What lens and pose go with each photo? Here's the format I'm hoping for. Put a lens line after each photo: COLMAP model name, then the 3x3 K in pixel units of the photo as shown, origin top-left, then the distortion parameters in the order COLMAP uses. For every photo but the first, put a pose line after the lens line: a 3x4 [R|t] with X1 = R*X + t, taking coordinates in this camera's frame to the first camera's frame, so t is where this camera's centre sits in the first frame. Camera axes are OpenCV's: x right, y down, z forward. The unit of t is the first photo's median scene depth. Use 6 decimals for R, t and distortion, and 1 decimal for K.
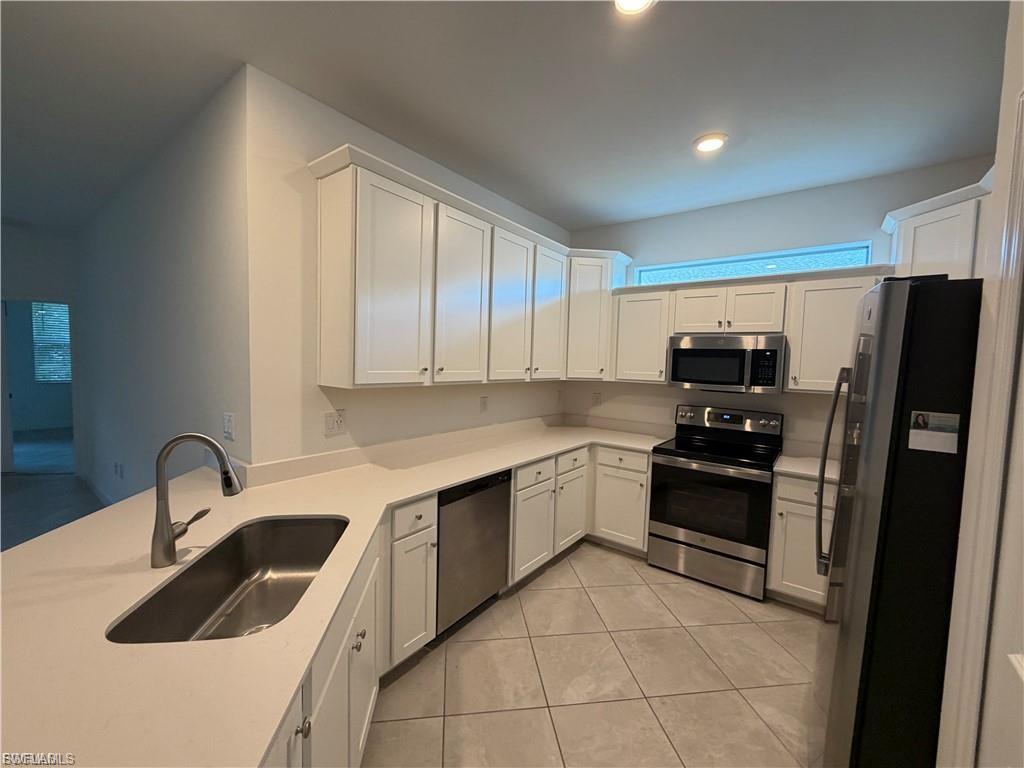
lens RADIAL K [[410.5, 0, 509.8], [0, 410.5, 383.5], [0, 0, 1]] dist [-0.000168, 0.000125]
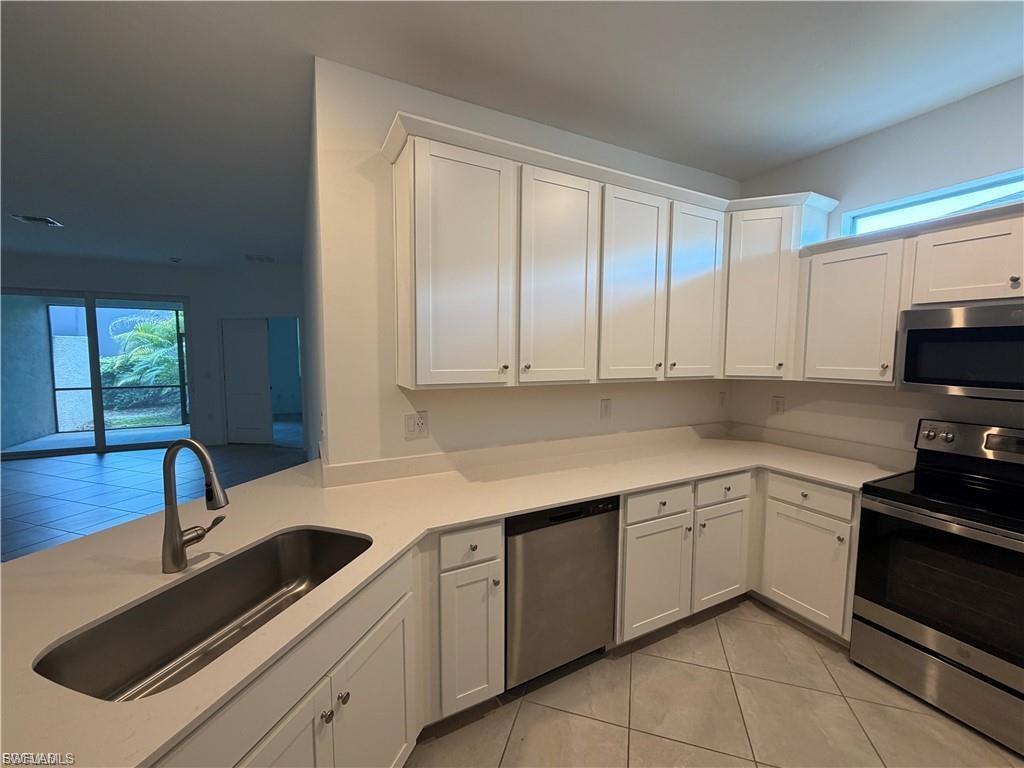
lens RADIAL K [[410.5, 0, 509.8], [0, 410.5, 383.5], [0, 0, 1]] dist [-0.000168, 0.000125]
pose [[0.904495, 0.009440, -0.426379, 0.129318], [-0.004080, 0.999901, 0.013483, -0.010026], [0.426464, -0.010455, 0.904444, 0.194301]]
